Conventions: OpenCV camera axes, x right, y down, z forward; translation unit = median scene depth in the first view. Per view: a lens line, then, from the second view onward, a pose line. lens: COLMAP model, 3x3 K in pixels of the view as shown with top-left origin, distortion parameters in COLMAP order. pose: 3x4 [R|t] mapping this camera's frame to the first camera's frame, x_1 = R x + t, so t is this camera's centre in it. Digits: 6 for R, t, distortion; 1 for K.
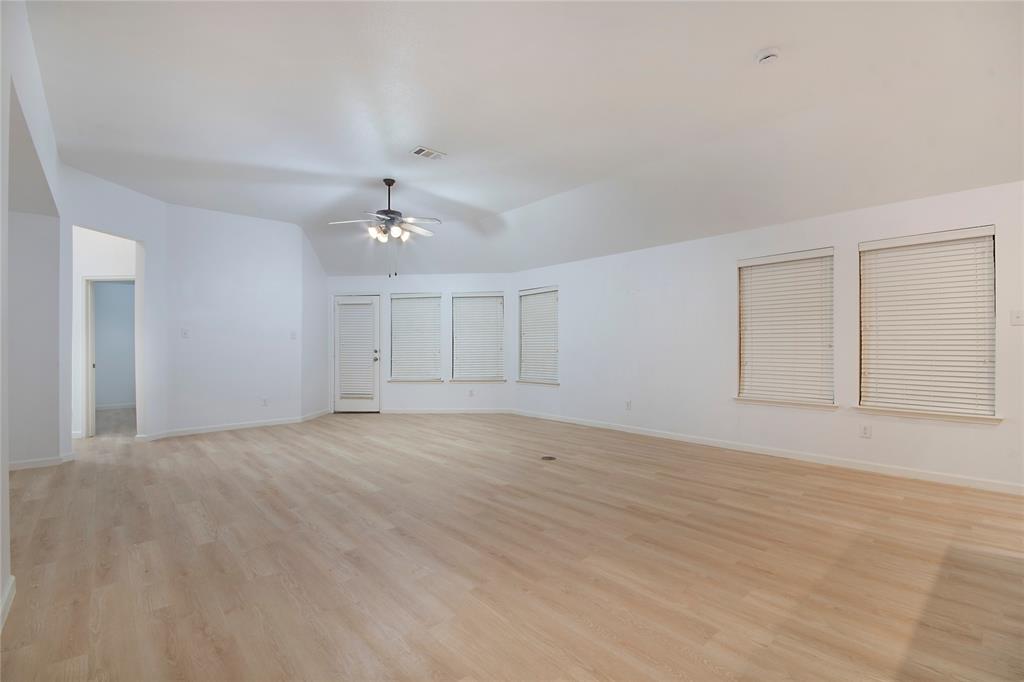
lens RADIAL K [[452.5, 0, 516.4], [0, 452.5, 346.6], [0, 0, 1]] dist [-0.001178, -0.005286]
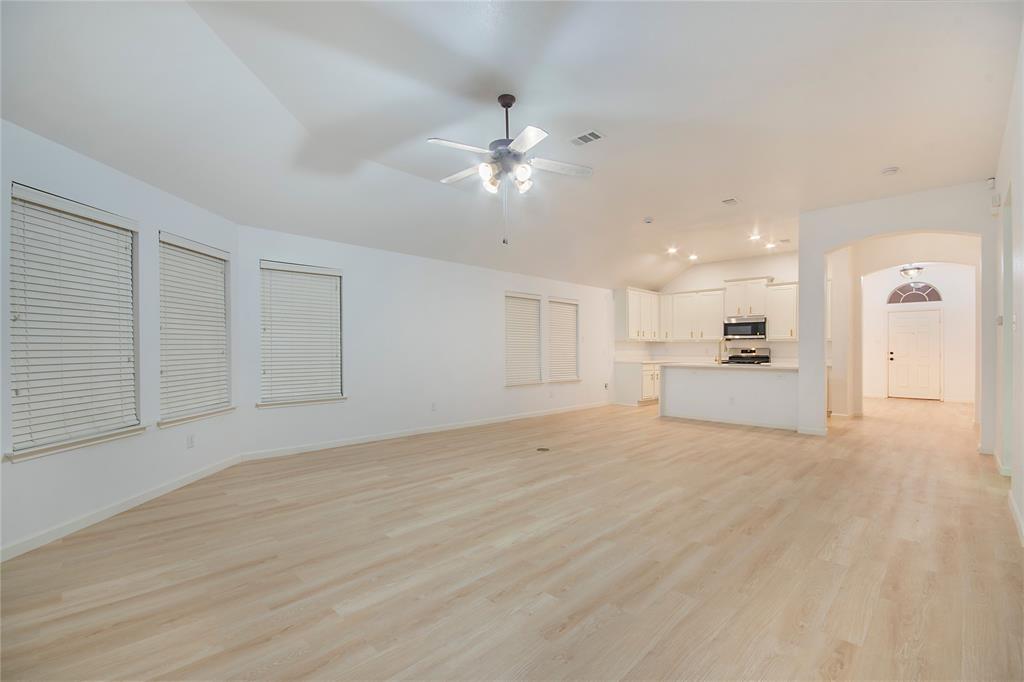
lens RADIAL K [[452.6, 0, 514.5], [0, 452.6, 349.6], [0, 0, 1]] dist [0.003801, -0.000510]
pose [[-0.058696, 0.003081, 0.998271, -1.065789], [-0.001469, 0.999994, -0.003173, 0.002805], [-0.998275, -0.001653, -0.058691, 1.158912]]
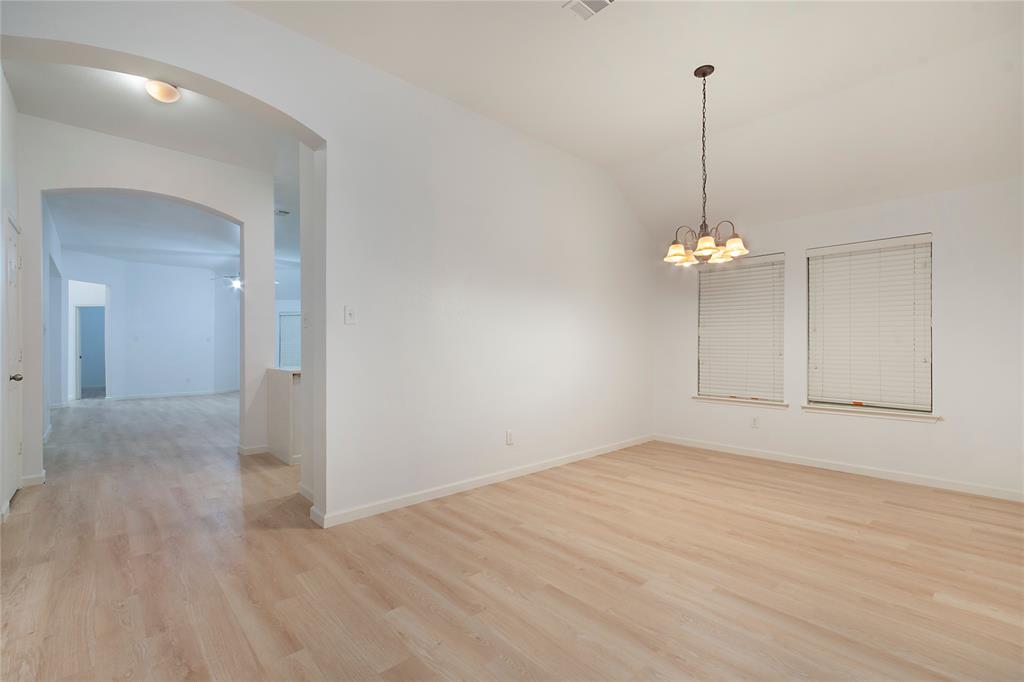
lens RADIAL K [[458.8, 0, 510.2], [0, 458.8, 348.8], [0, 0, 1]] dist [0.015753, 0.000189]
pose [[0.999976, 0.003888, -0.005648, 0.885479], [-0.003867, 0.999986, 0.003659, -0.002889], [0.005662, -0.003637, 0.999977, -0.953066]]
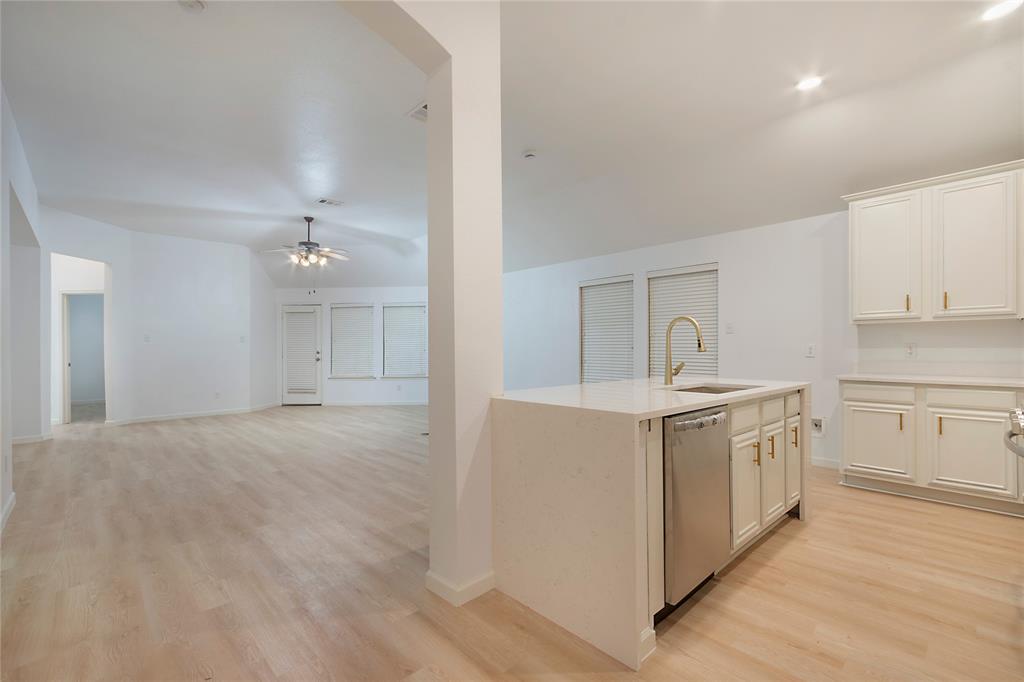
lens RADIAL K [[452.6, 0, 514.5], [0, 452.6, 349.6], [0, 0, 1]] dist [0.003801, -0.000510]
pose [[0.999782, -0.001650, 0.020802, 0.302328], [0.001569, 0.999991, 0.003889, -0.002169], [-0.020808, -0.003855, 0.999776, -0.319265]]
